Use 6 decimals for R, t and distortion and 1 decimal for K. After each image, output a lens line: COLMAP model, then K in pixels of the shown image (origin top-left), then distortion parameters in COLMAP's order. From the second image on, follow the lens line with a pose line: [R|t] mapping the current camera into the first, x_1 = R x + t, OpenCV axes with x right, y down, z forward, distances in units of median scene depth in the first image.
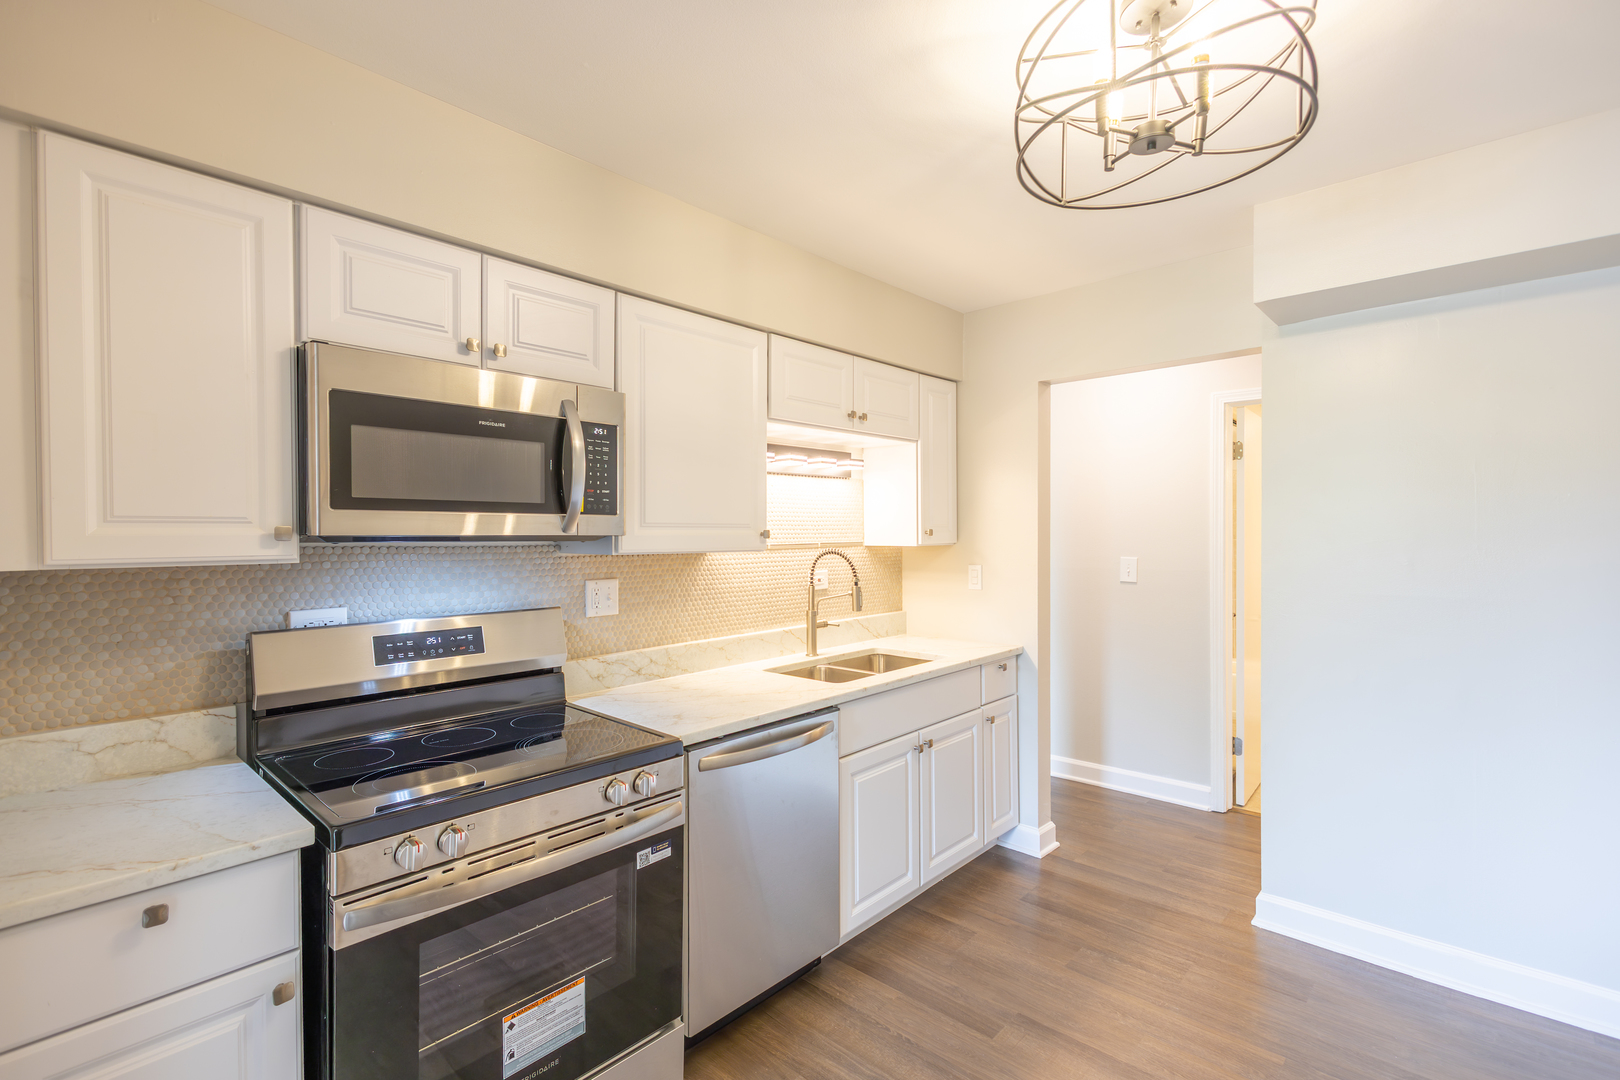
lens RADIAL K [[744.1, 0, 810.0], [0, 744.1, 540.0], [0, 0, 1]] dist [-0.000370, -0.000016]
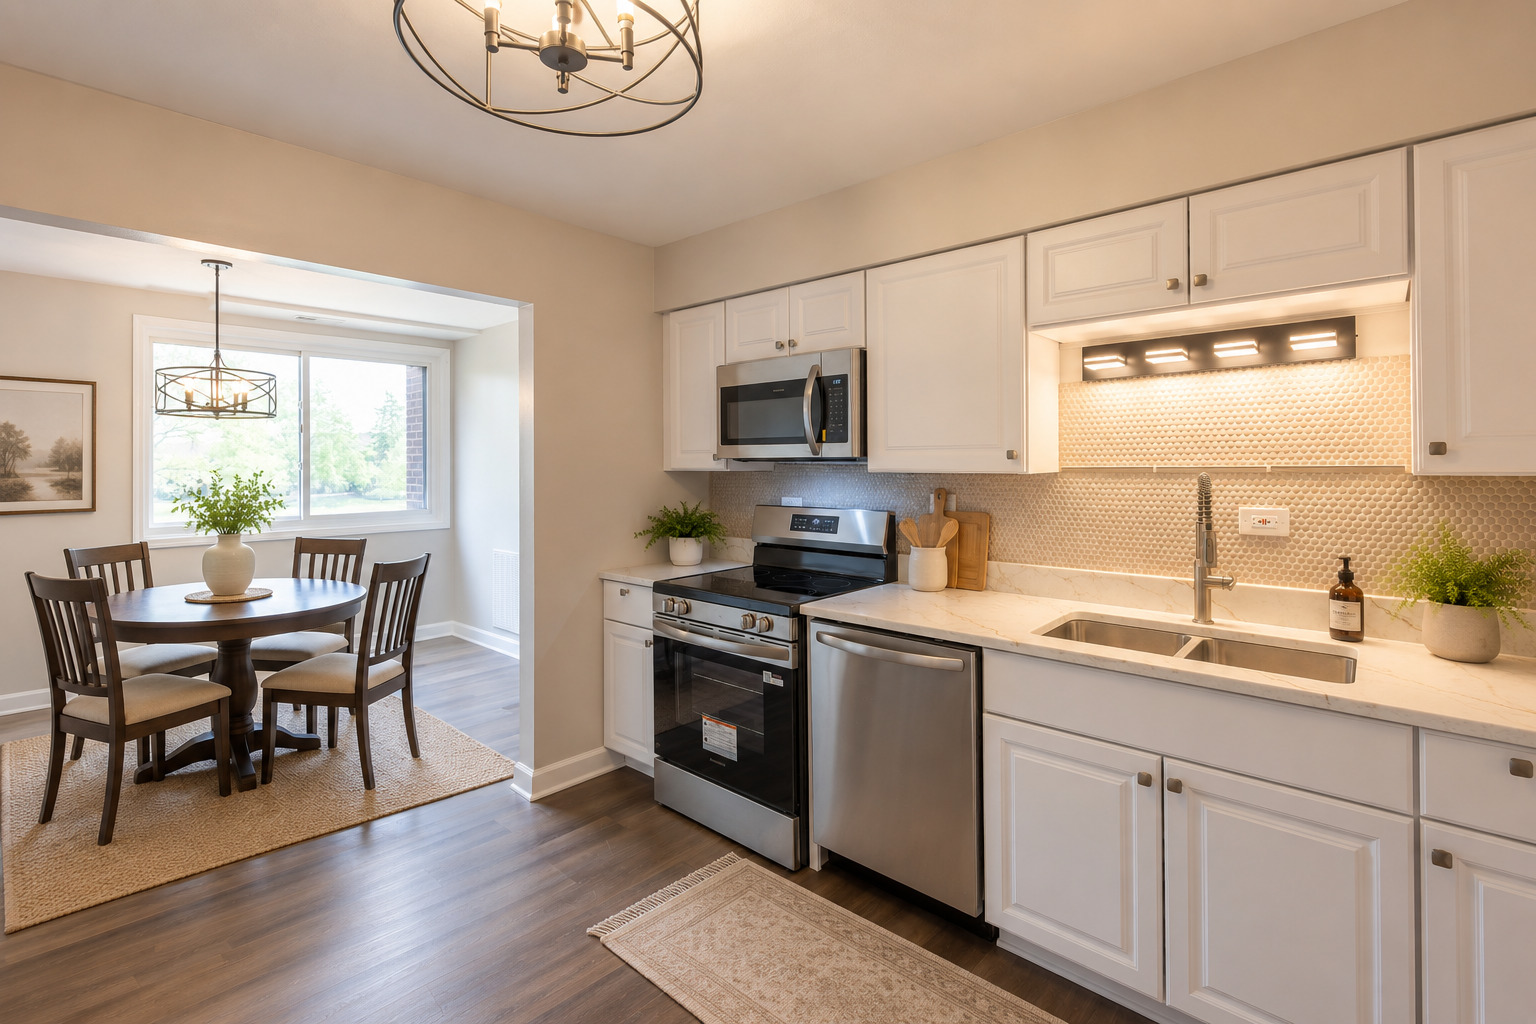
lens RADIAL K [[684.8, 0, 797.9], [0, 684.8, 466.5], [0, 0, 1]] dist [-0.036513, -0.000336]
pose [[0.026599, 0.013941, -0.999549, 0.778171], [0.000270, 0.999903, 0.013953, -0.005909], [0.999646, -0.000641, 0.026592, 0.715346]]
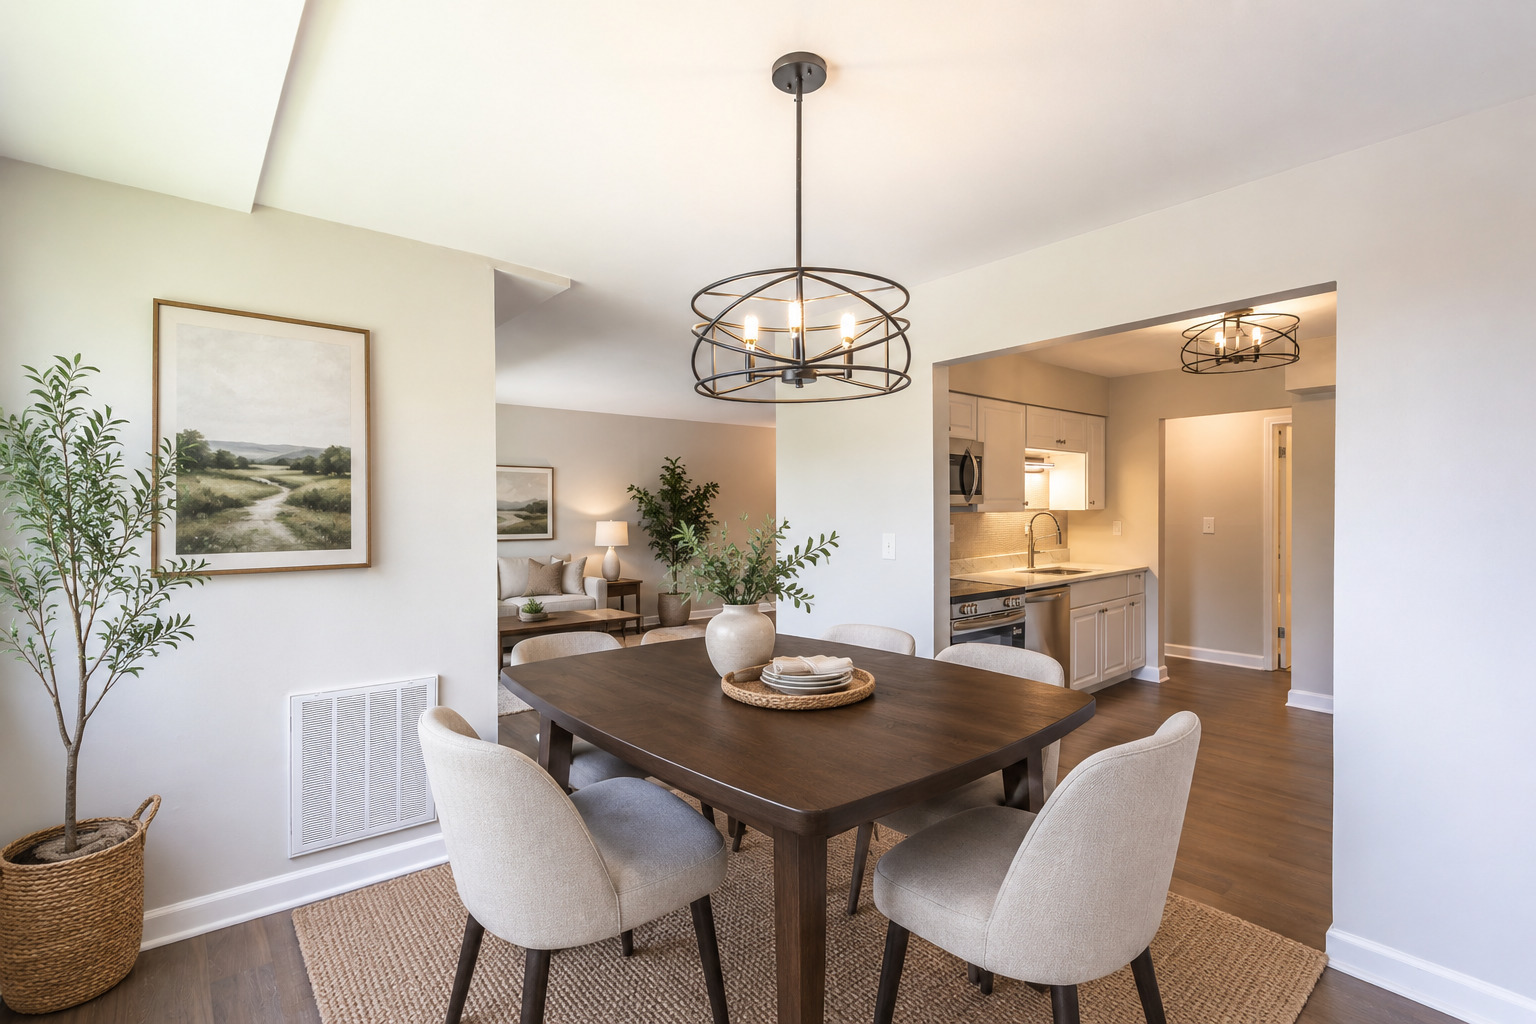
lens RADIAL K [[672.0, 0, 768.0], [0, 672.0, 512.0], [0, 0, 1]] dist [-0.000933, 0.000024]
pose [[0.989546, 0.000785, -0.144215, -0.499150], [-0.001174, 0.999996, -0.002615, 0.022924], [0.144213, 0.002757, 0.989543, -0.944500]]
